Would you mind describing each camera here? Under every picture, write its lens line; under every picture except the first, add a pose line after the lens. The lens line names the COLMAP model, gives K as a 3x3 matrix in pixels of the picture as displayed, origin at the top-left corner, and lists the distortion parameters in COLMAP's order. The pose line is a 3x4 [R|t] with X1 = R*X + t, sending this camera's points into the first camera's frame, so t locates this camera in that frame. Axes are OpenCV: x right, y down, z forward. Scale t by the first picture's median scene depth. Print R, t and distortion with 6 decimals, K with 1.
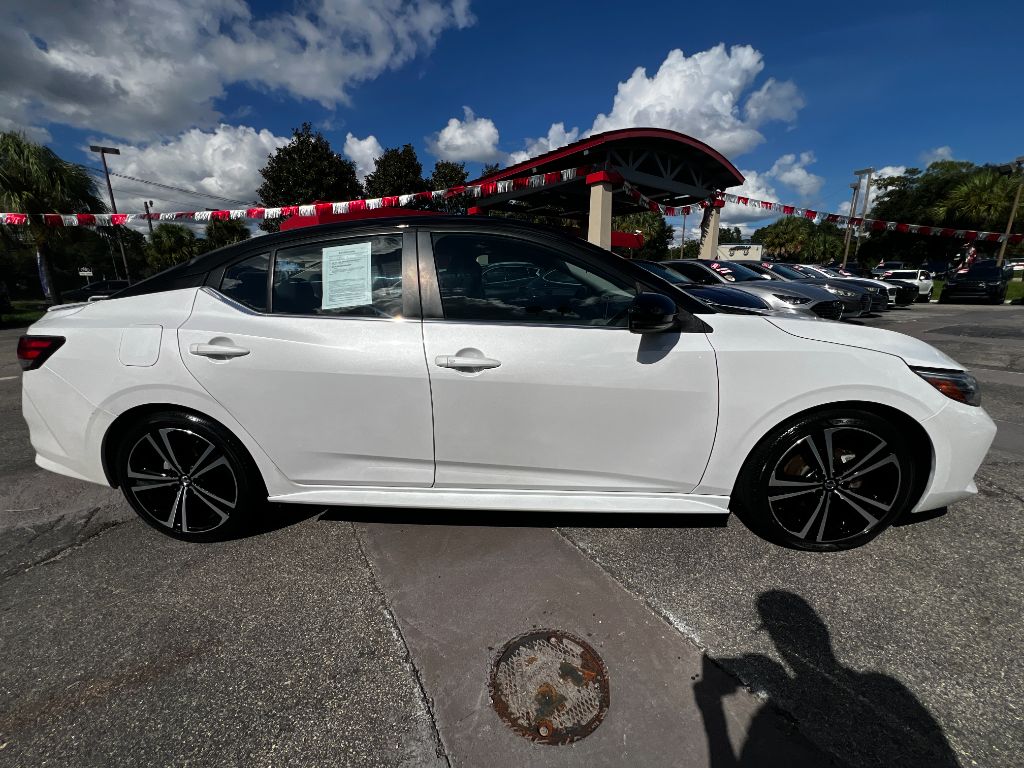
lens RADIAL K [[408.0, 0, 512.0], [0, 408.0, 384.0], [0, 0, 1]] dist [-0.000977, 0.000068]
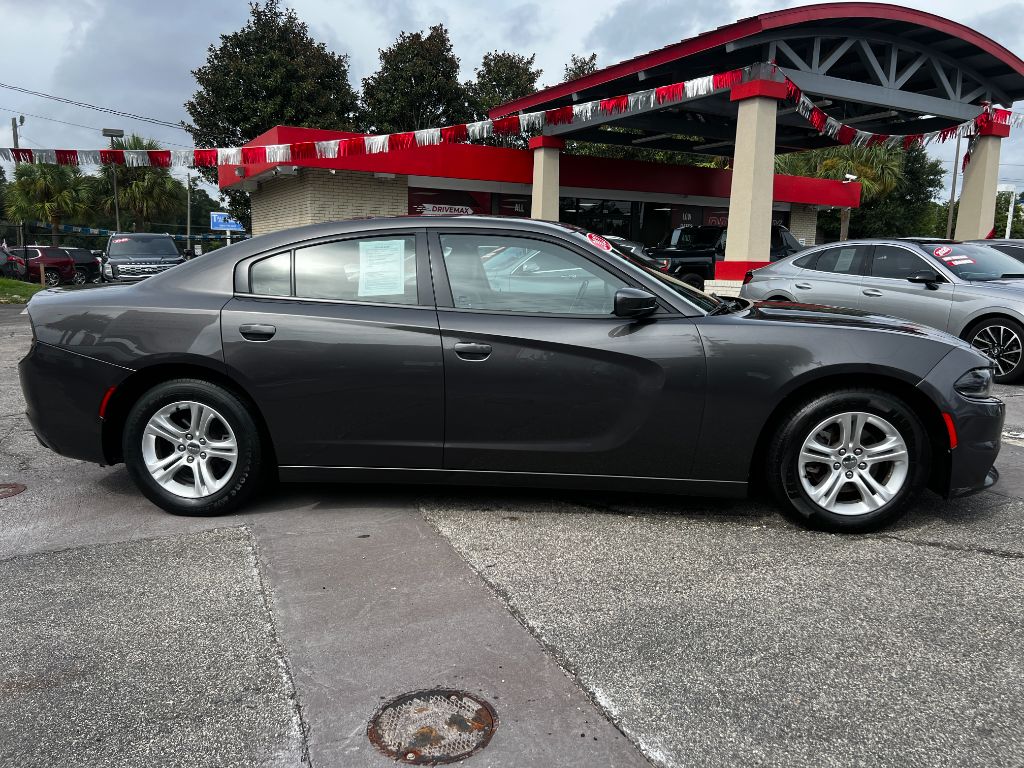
lens RADIAL K [[791.5, 0, 501.5], [0, 791.5, 385.9], [0, 0, 1]] dist [0.067748, -0.079231]
pose [[0.987075, 0.048217, -0.152834, 0.391445], [-0.061384, 0.994687, -0.082637, 0.084161], [0.148038, 0.090951, 0.984791, -0.671060]]
